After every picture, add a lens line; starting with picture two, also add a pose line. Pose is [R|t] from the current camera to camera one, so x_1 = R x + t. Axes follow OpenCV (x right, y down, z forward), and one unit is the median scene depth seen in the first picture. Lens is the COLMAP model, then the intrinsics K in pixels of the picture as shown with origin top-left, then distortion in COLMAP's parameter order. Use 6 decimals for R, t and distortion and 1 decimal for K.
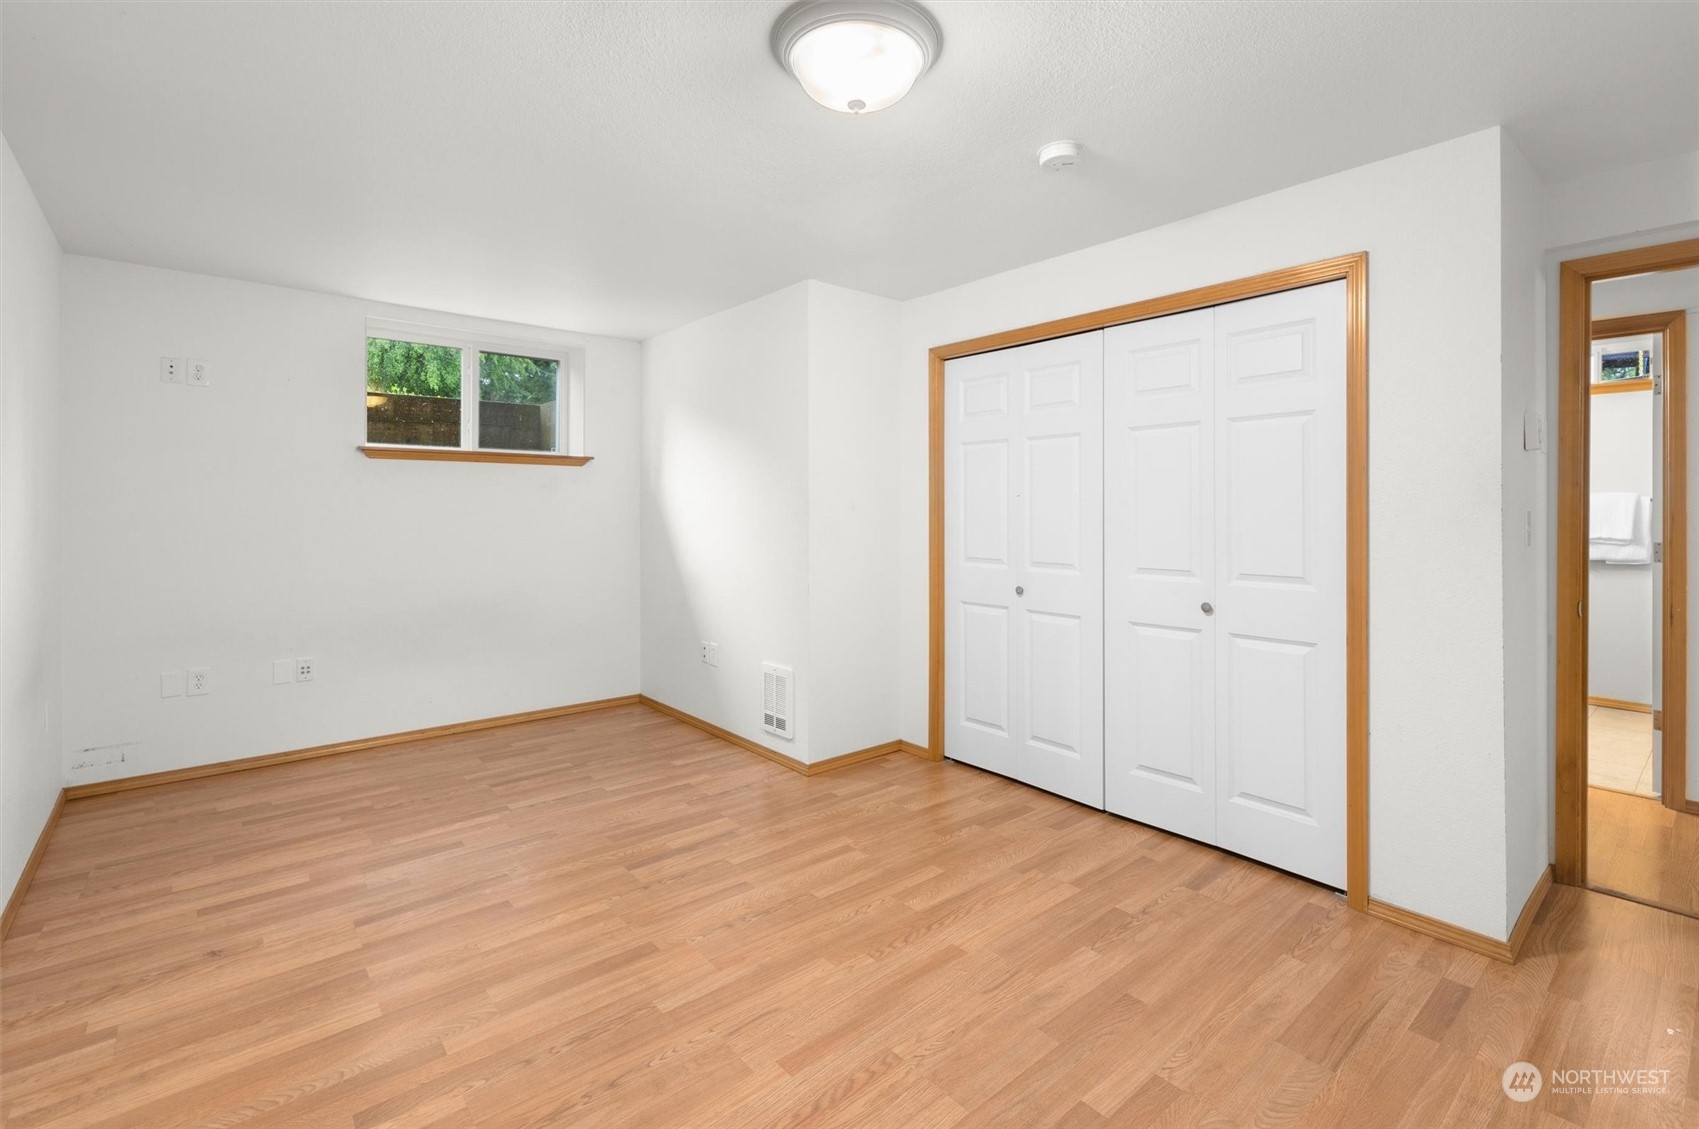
lens RADIAL K [[781.1, 0, 849.4], [0, 781.1, 512.4], [0, 0, 1]] dist [0.001702, 0.000147]
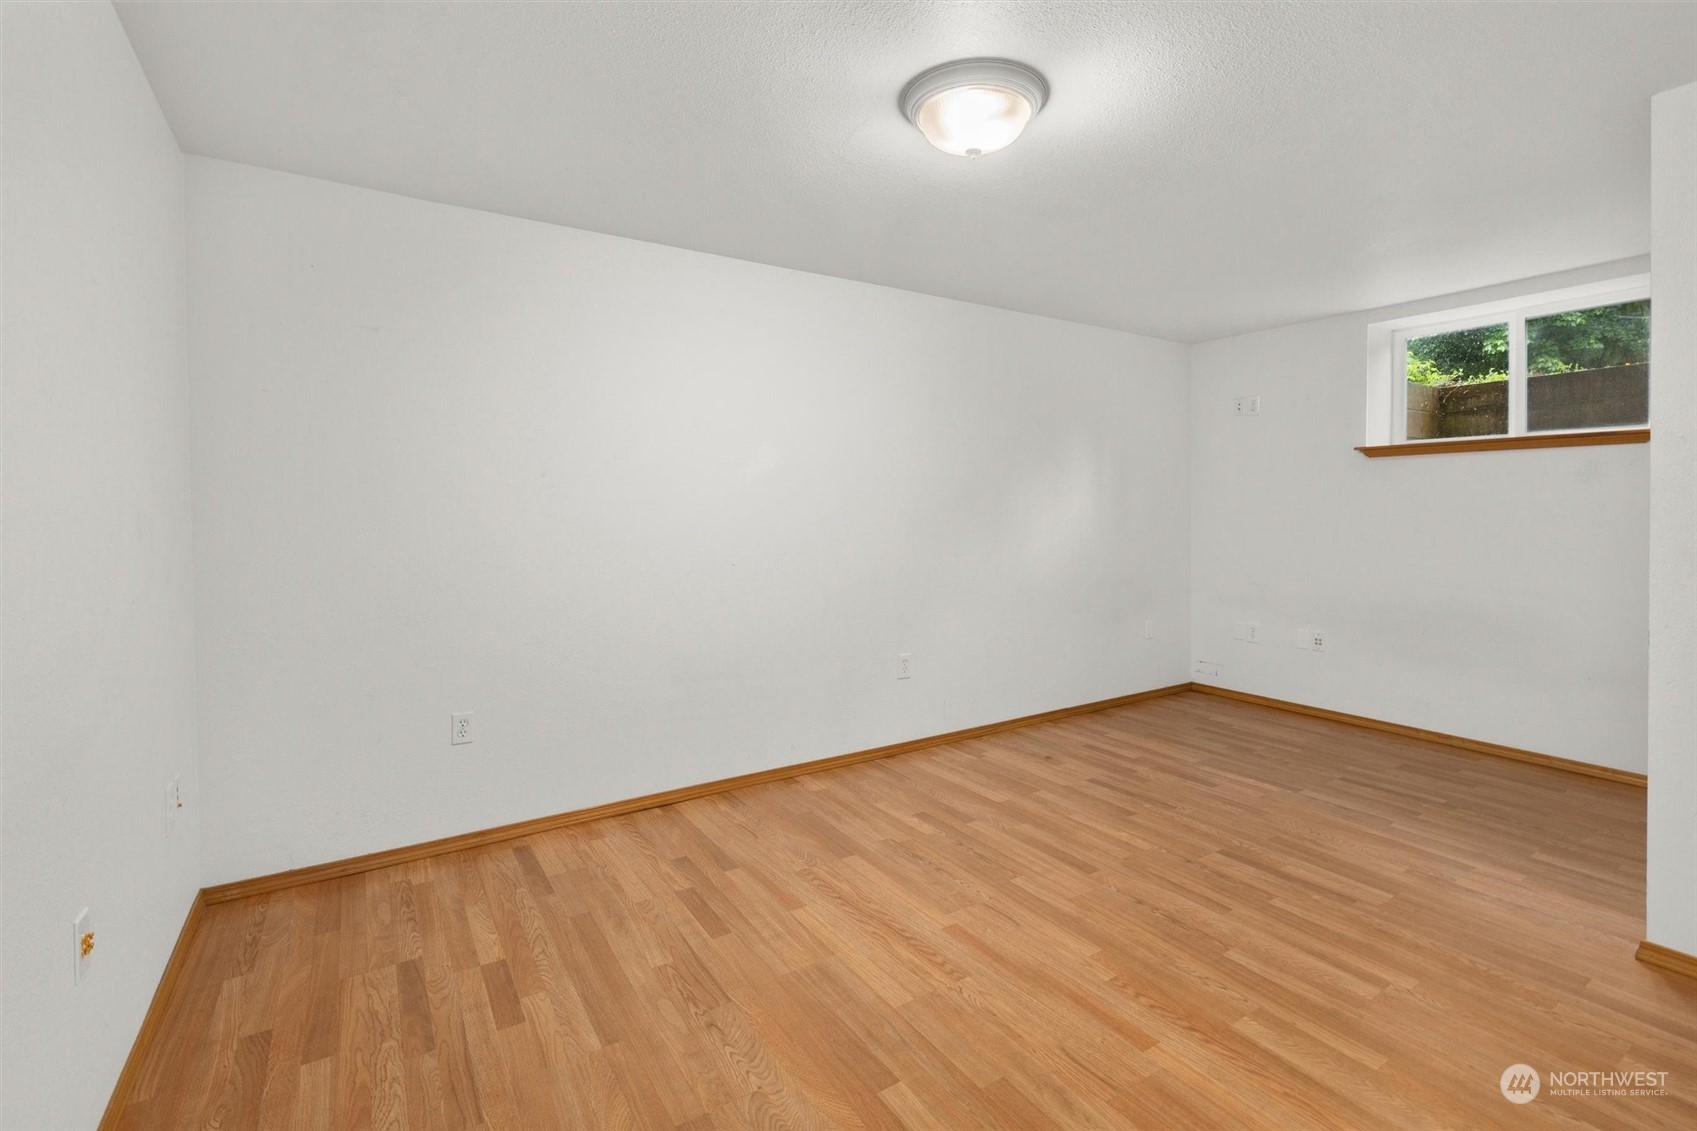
lens RADIAL K [[780.2, 0, 848.4], [0, 780.2, 513.4], [0, 0, 1]] dist [0.001702, 0.000147]
pose [[-0.153174, 0.002747, -0.988195, 0.902849], [-0.001204, 0.999995, 0.002967, 0.008793], [0.988199, 0.001644, -0.153170, 0.752235]]
